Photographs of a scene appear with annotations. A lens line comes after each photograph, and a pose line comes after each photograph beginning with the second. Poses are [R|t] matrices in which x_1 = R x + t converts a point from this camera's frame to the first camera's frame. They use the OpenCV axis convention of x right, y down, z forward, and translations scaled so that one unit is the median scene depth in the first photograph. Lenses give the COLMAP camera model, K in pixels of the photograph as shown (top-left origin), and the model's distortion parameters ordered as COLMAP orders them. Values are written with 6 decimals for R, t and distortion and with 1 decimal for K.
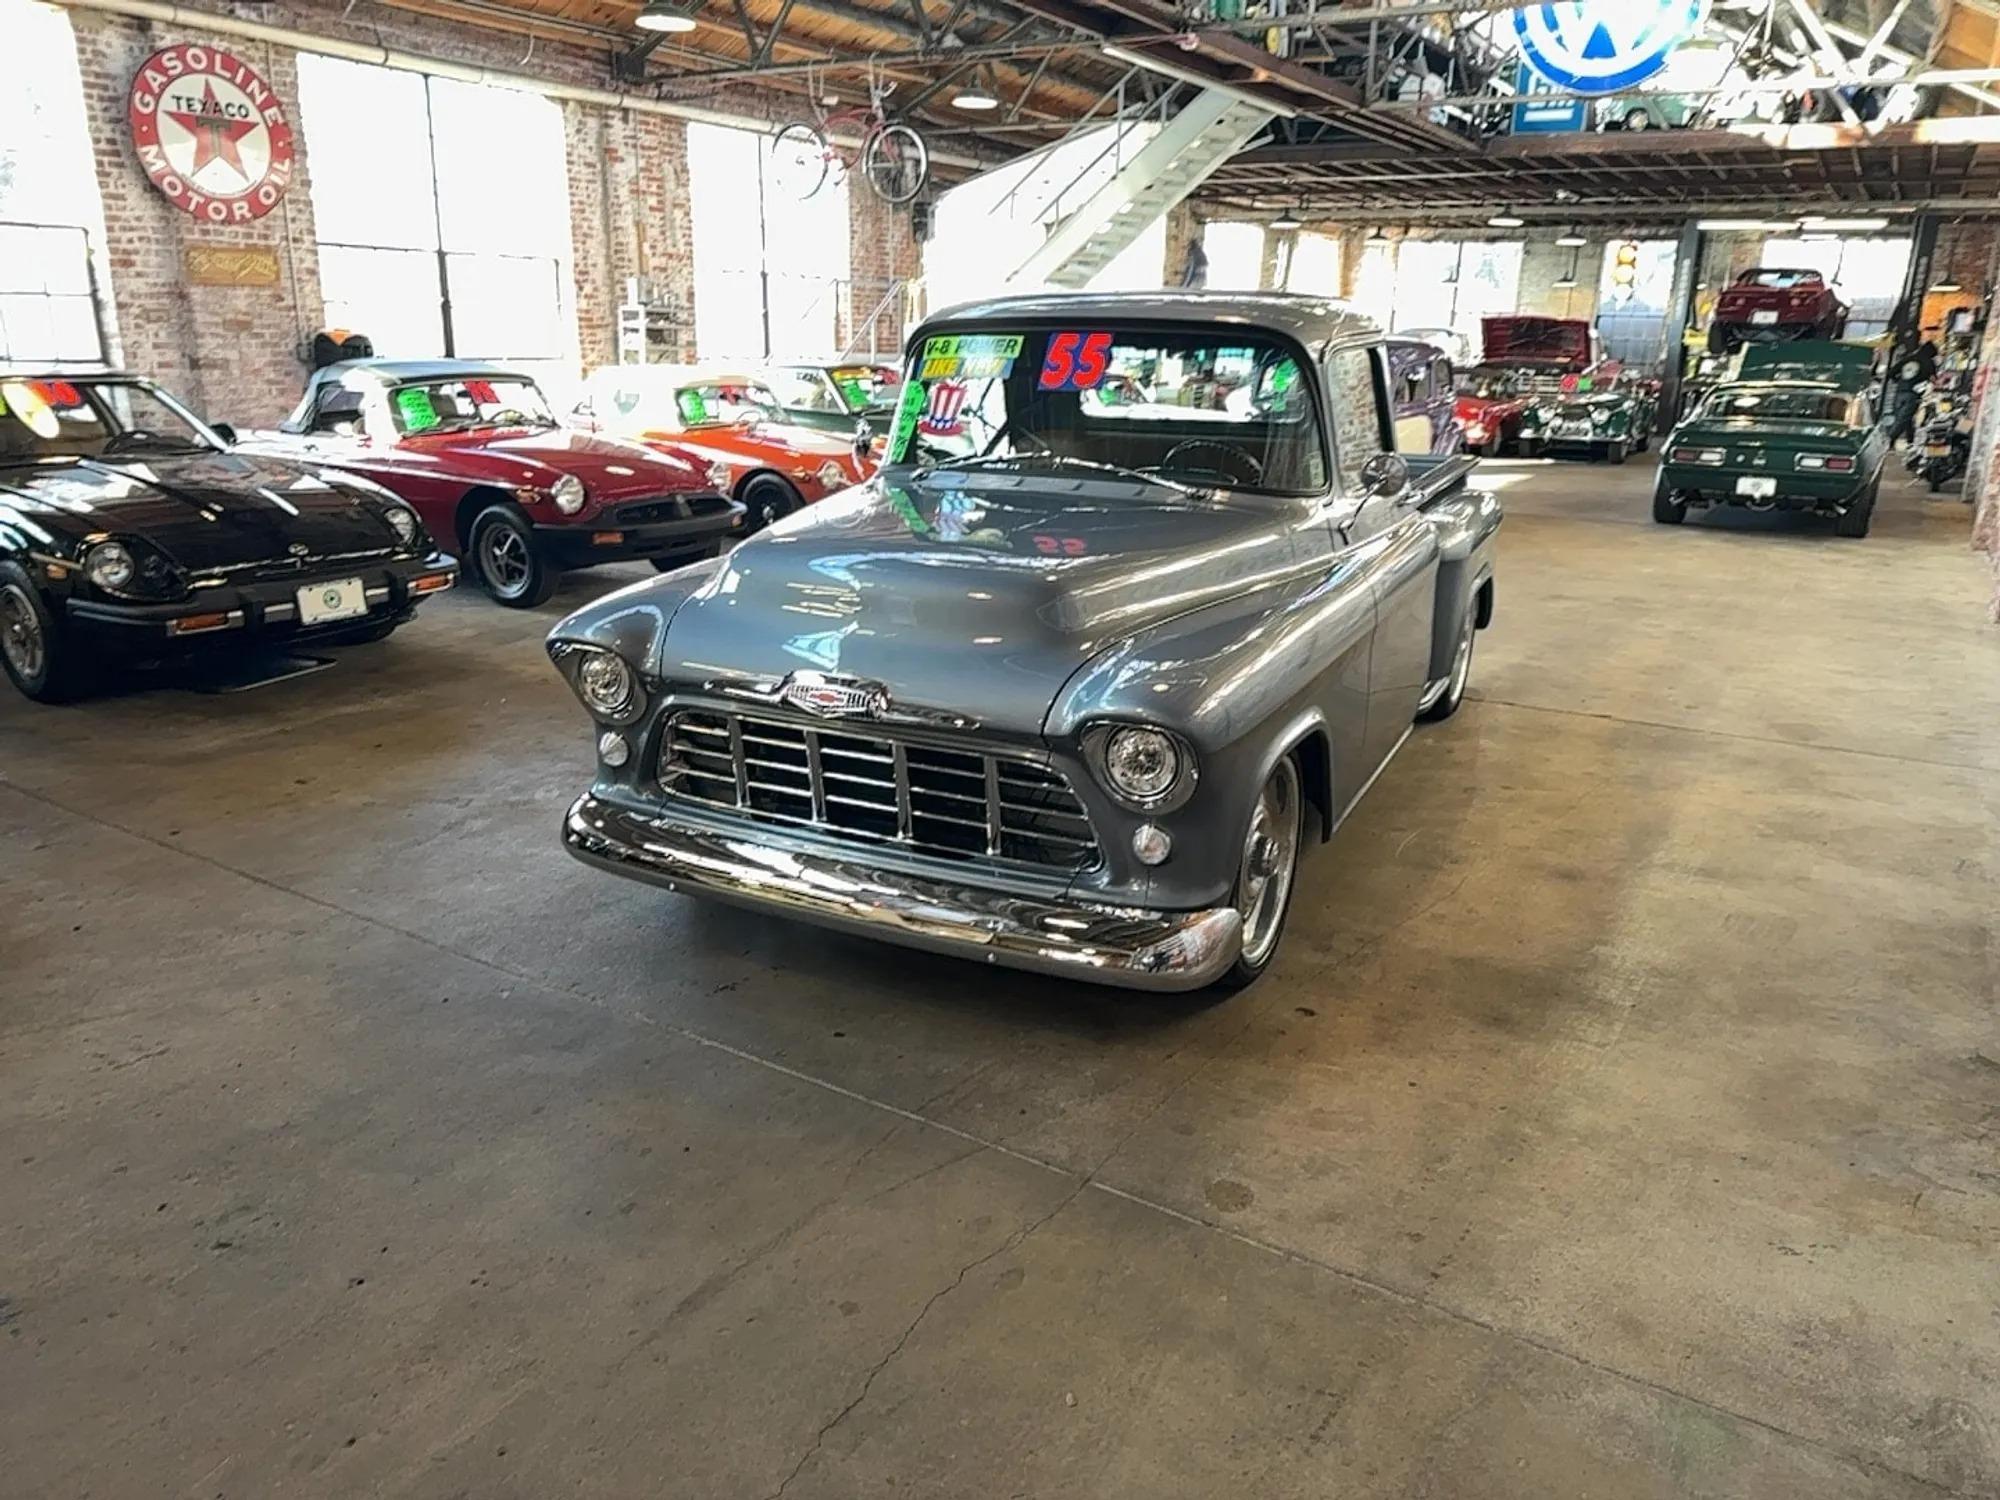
lens RADIAL K [[1414.3, 0, 995.9], [0, 1414.3, 759.4], [0, 0, 1]] dist [0.021204, -0.033050]
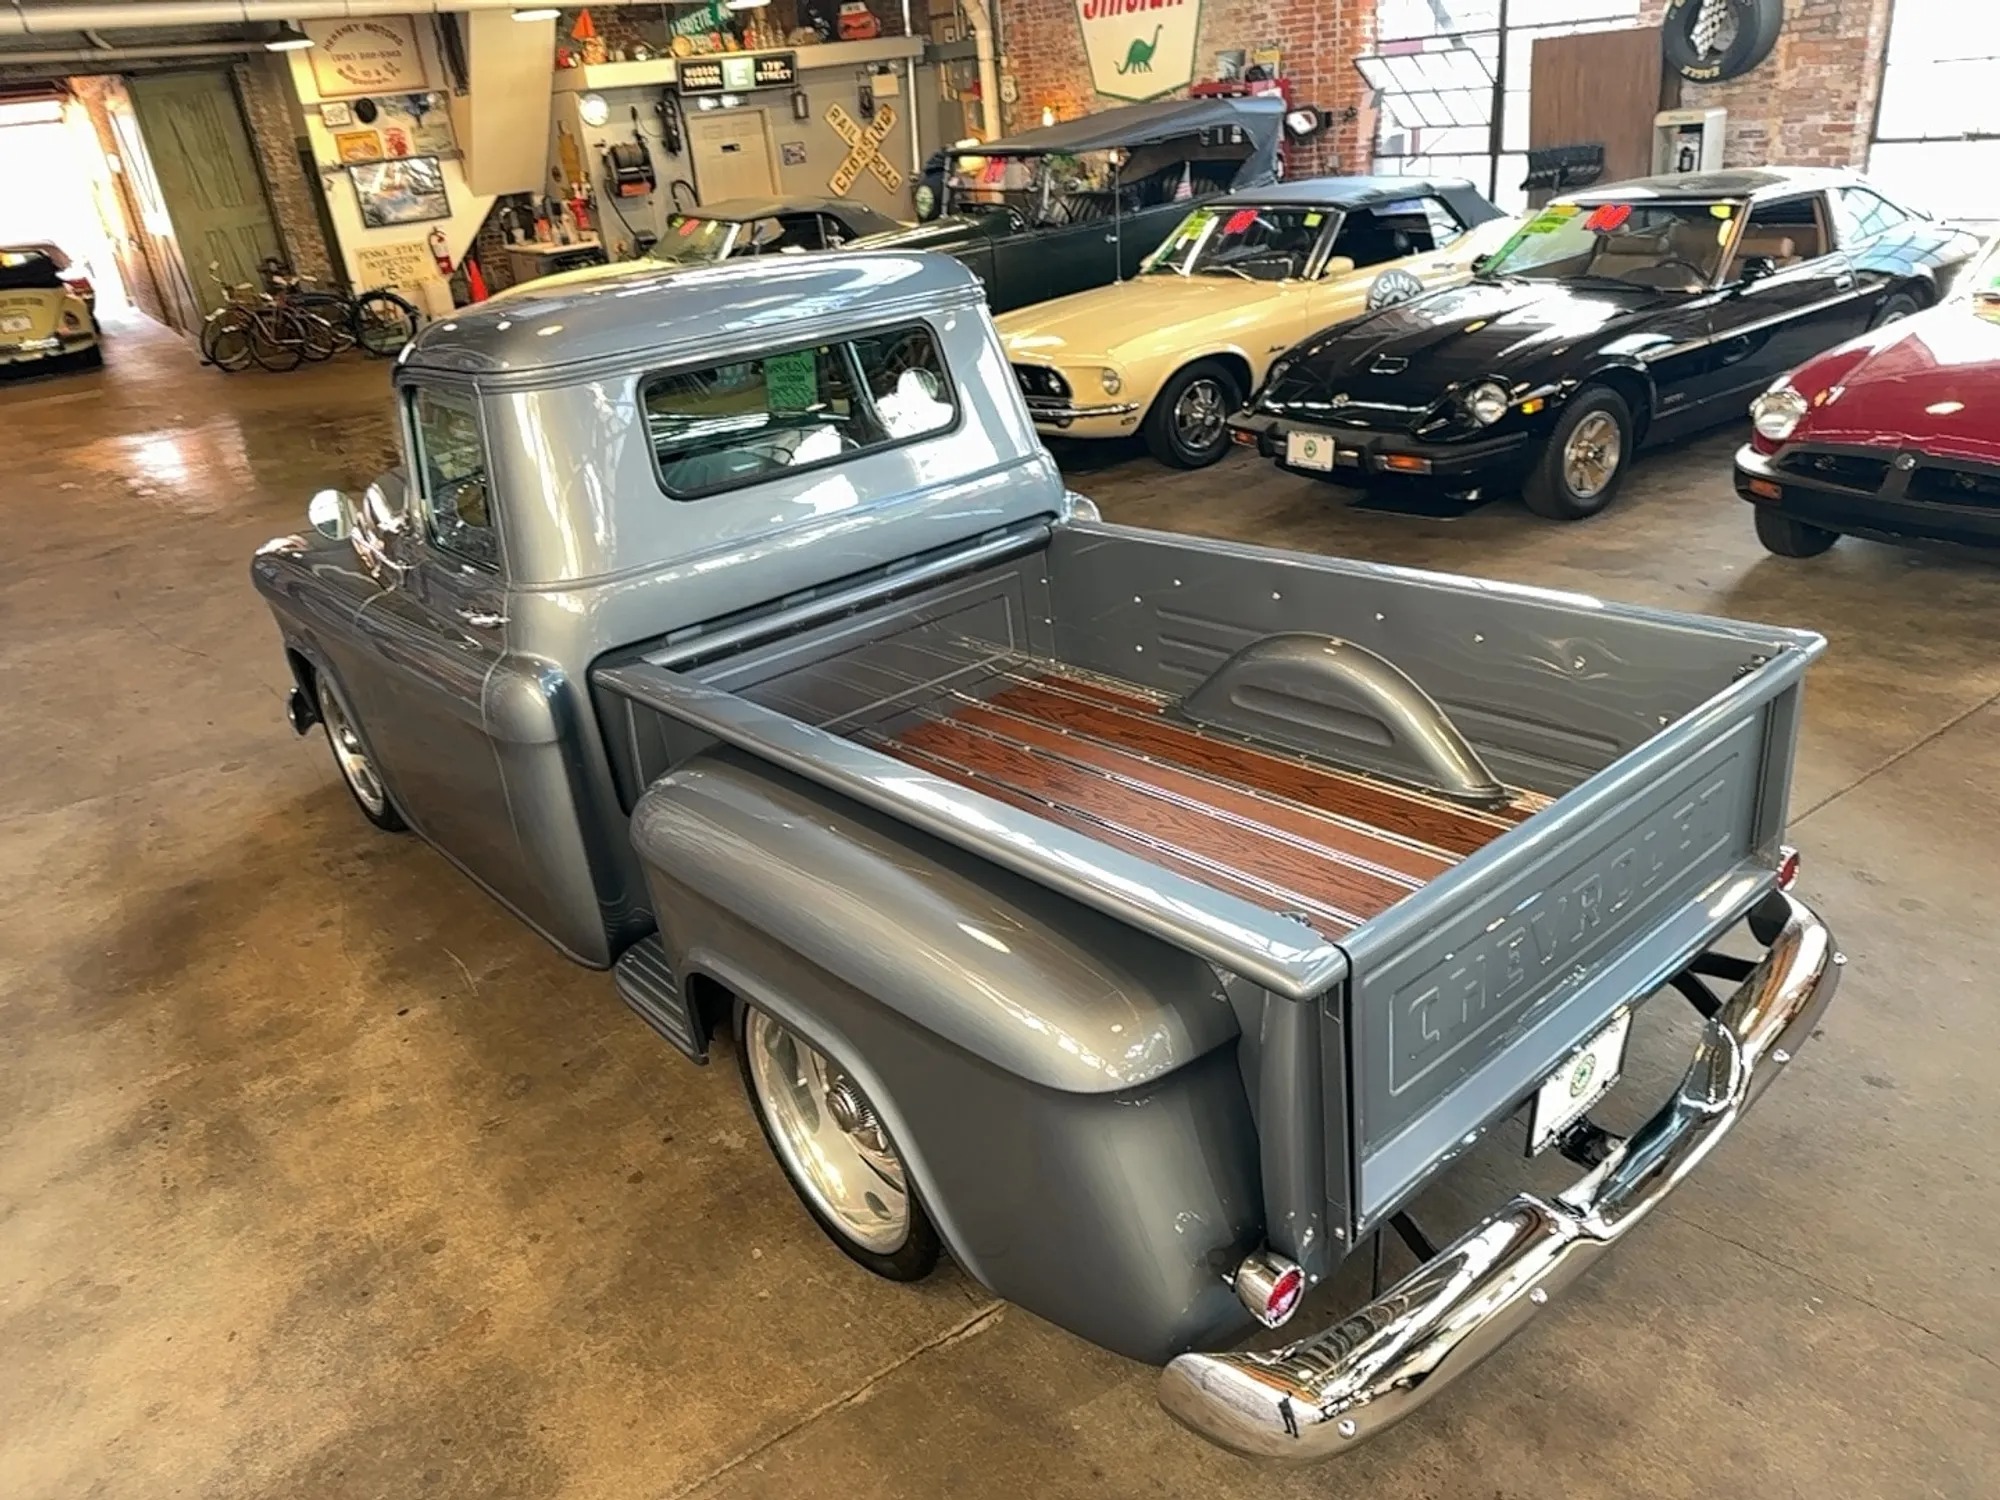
lens RADIAL K [[1414.3, 0, 999.9], [0, 1414.3, 734.4], [0, 0, 1]] dist [0.021204, -0.033050]
pose [[-0.395119, 0.392474, -0.830569, 0.367178], [-0.181494, 0.852965, 0.489398, -0.241840], [0.900523, 0.344114, -0.265791, 0.661104]]
